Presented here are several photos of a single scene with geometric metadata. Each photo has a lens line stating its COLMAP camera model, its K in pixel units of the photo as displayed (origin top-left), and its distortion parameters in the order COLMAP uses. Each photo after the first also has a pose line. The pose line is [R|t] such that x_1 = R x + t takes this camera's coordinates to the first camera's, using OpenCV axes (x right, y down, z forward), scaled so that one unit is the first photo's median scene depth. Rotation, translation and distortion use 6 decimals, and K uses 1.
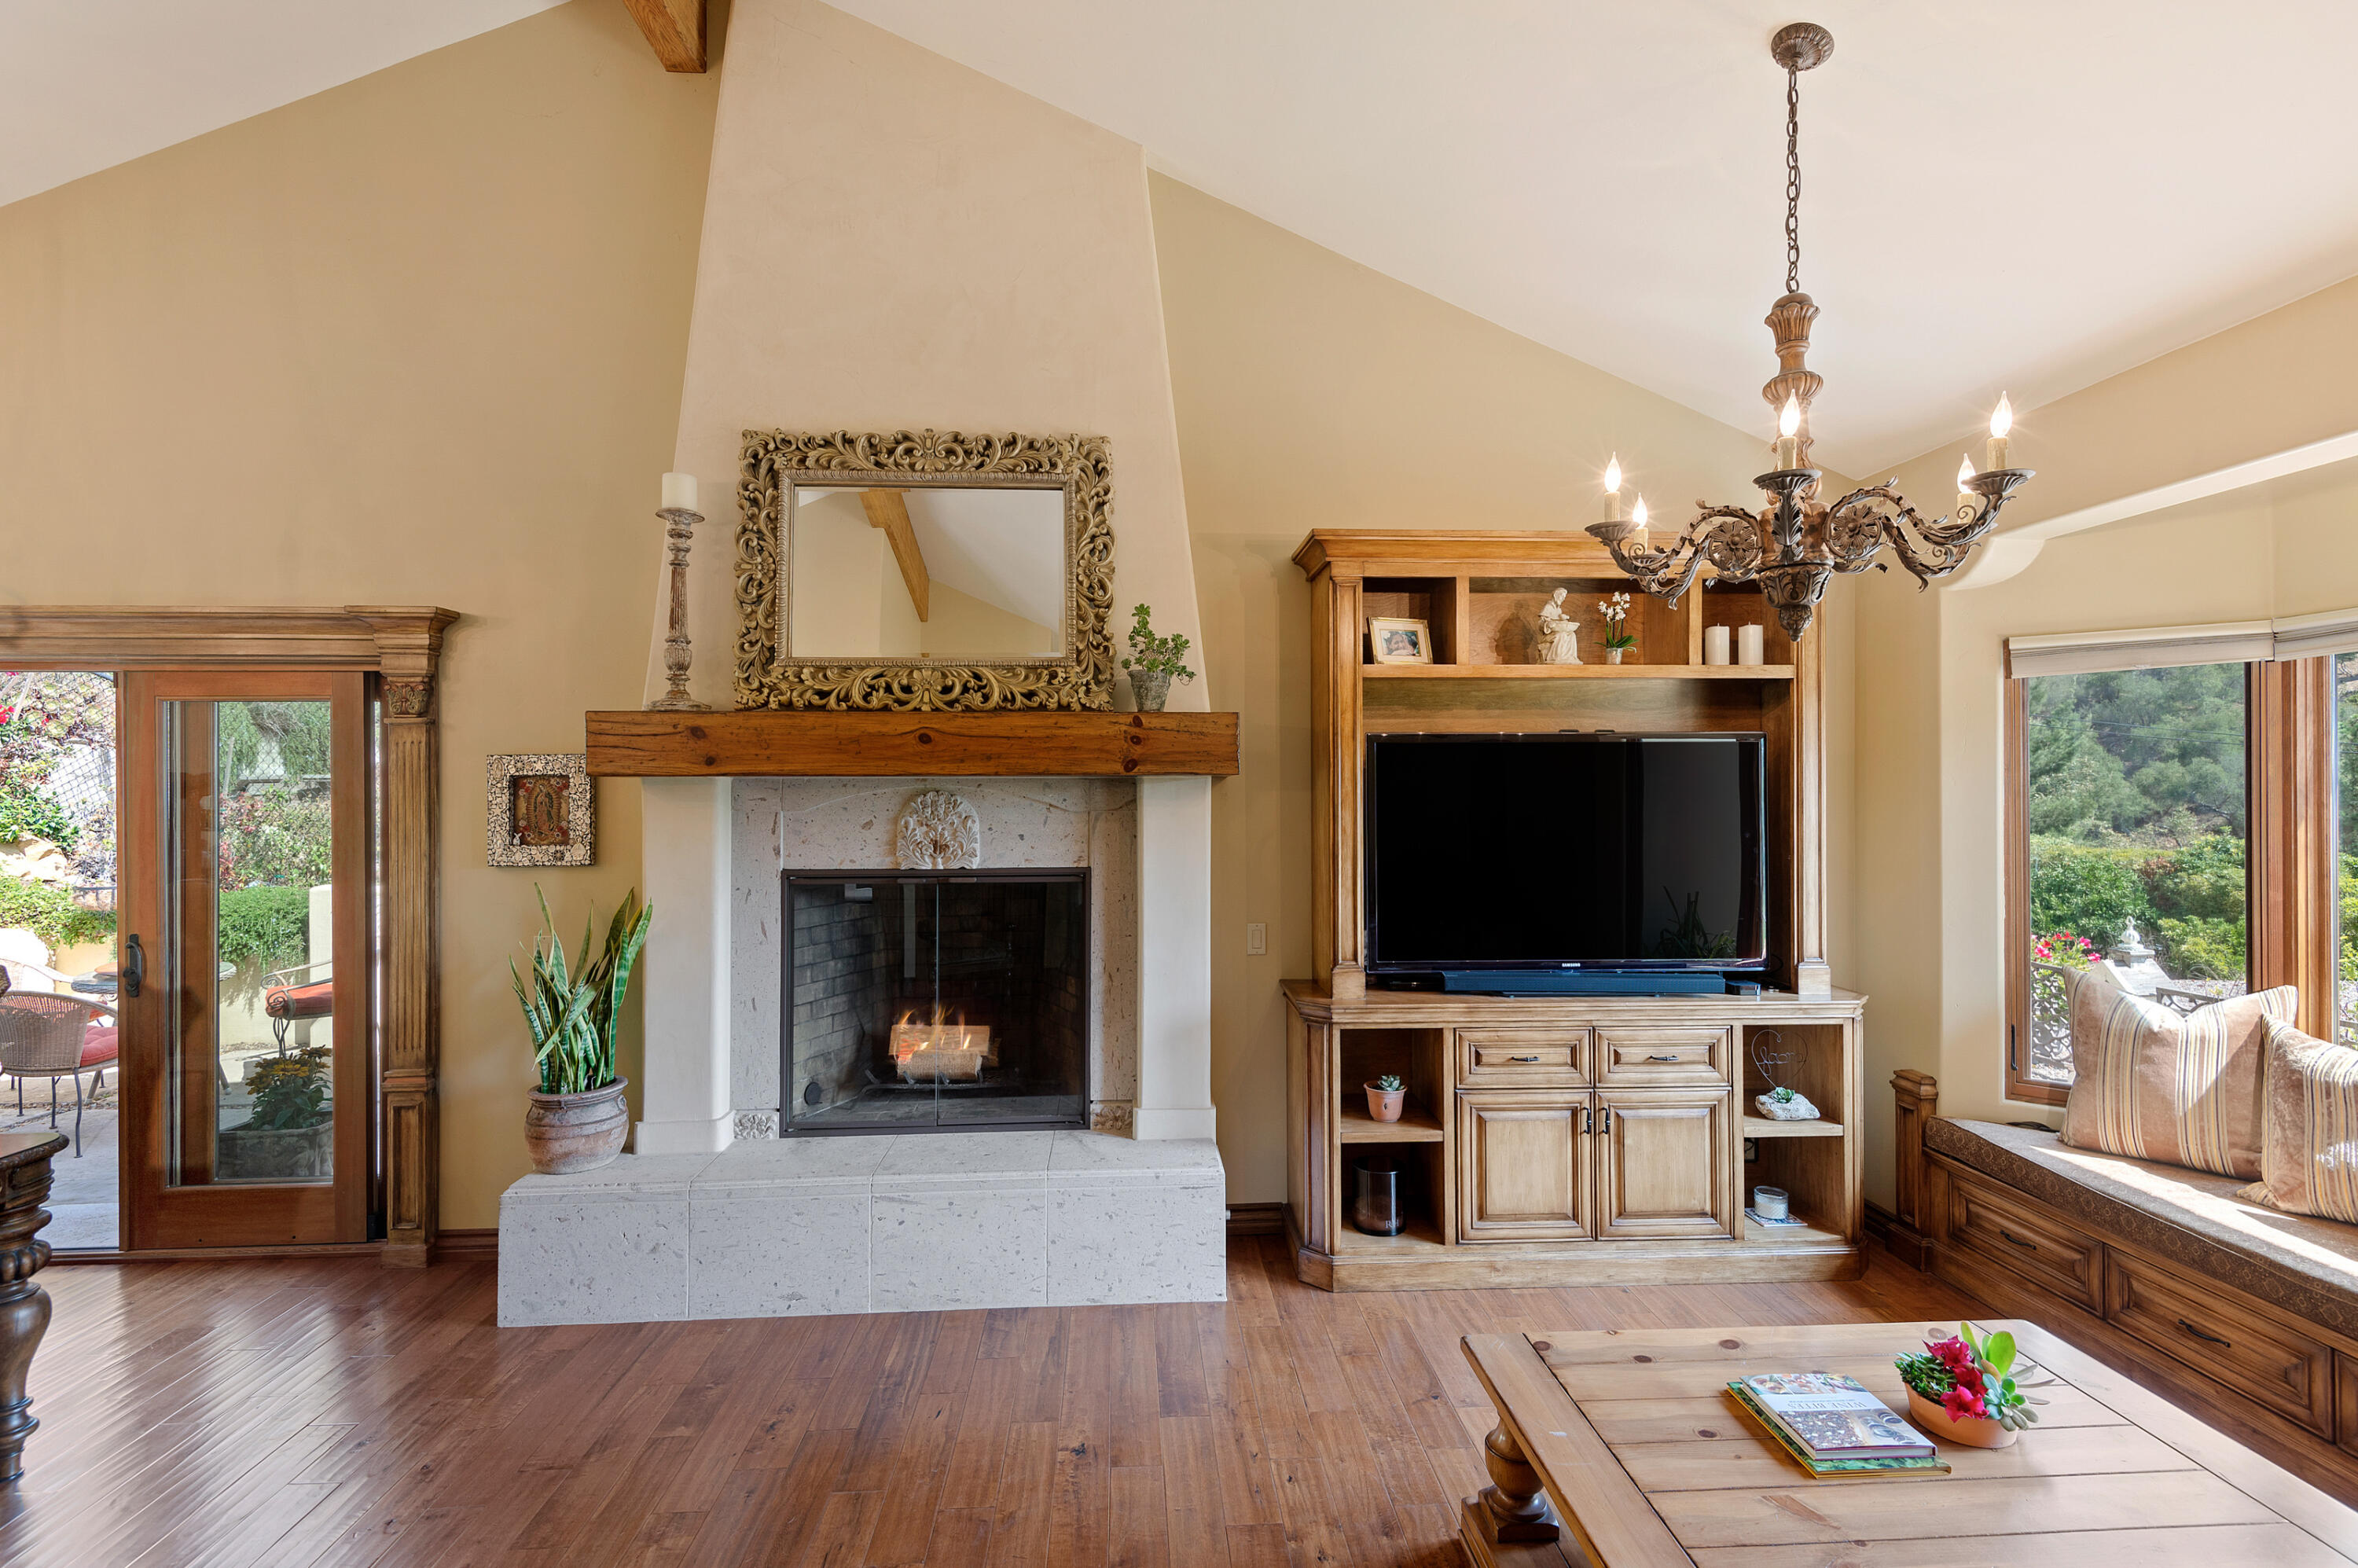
lens RADIAL K [[1109.5, 0, 1179.0], [0, 1109.5, 784.0], [0, 0, 1]] dist [0.060034, -0.038318]
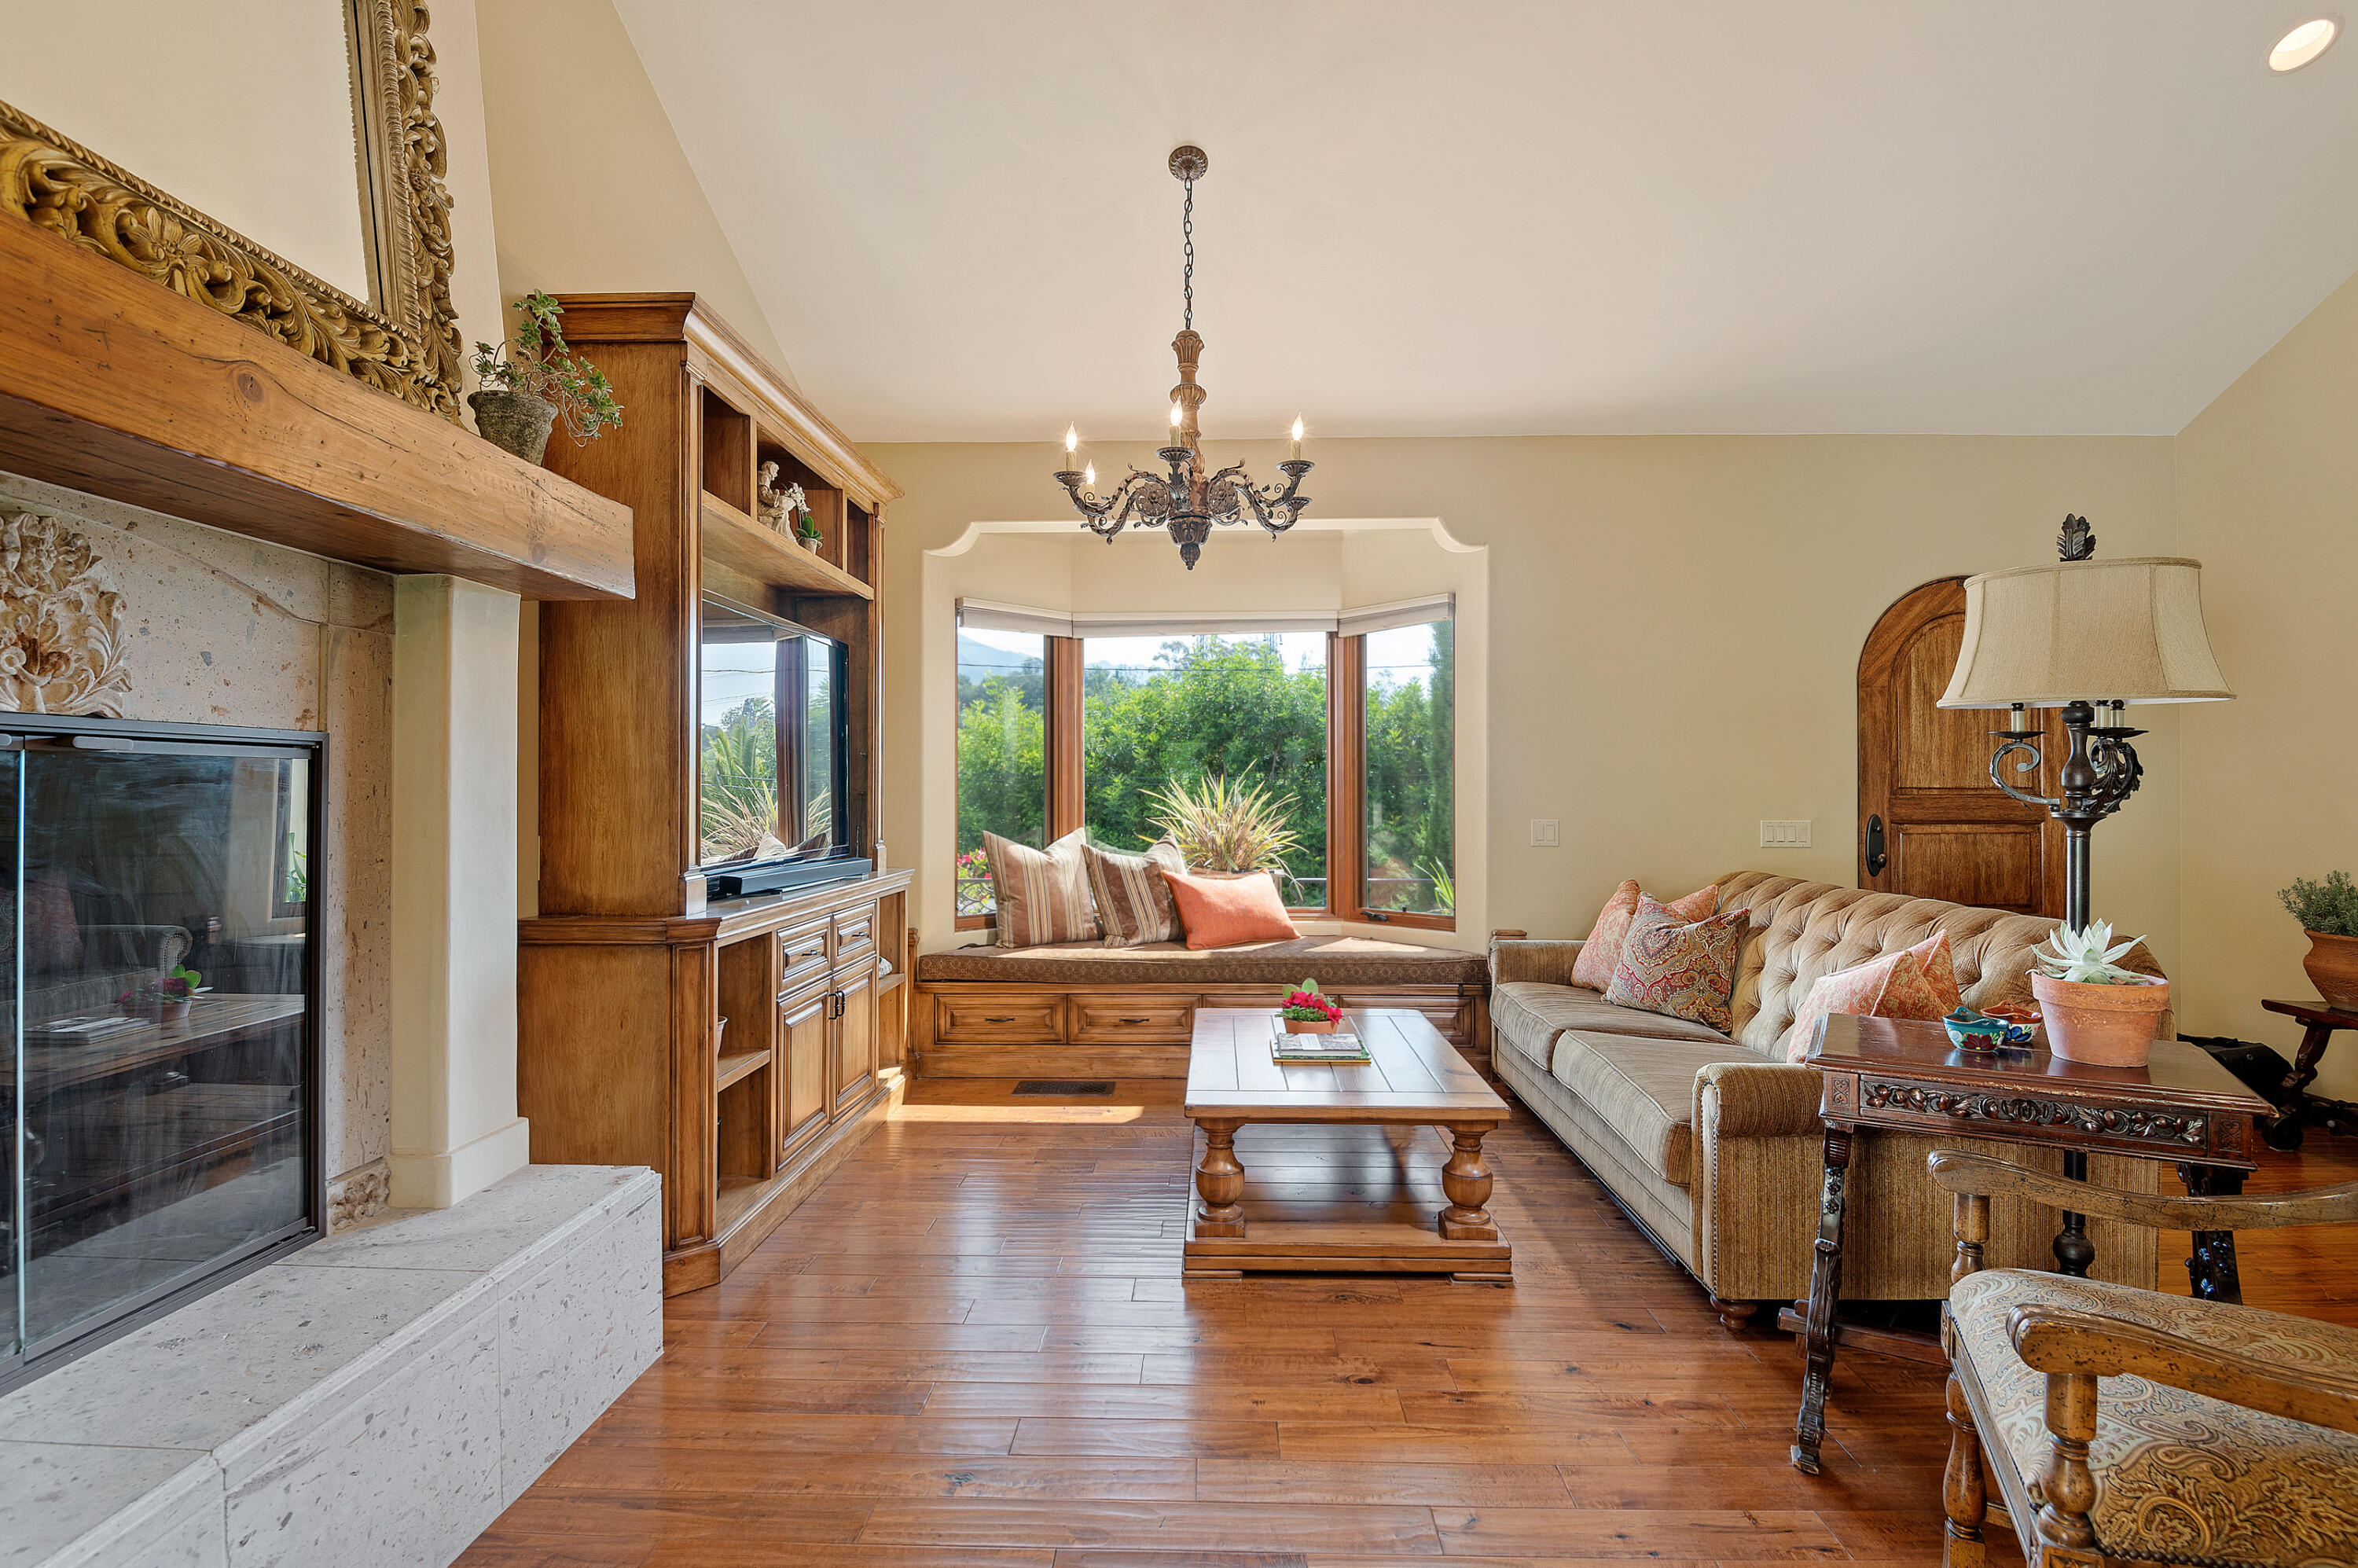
lens RADIAL K [[1131.8, 0, 1189.9], [0, 1131.8, 783.3], [0, 0, 1]] dist [-0.001200, -0.016625]
pose [[0.084973, 0.010267, 0.996330, -0.596517], [0.000098, 0.999947, -0.010313, 0.109724], [-0.996383, 0.000974, 0.084968, 0.583987]]
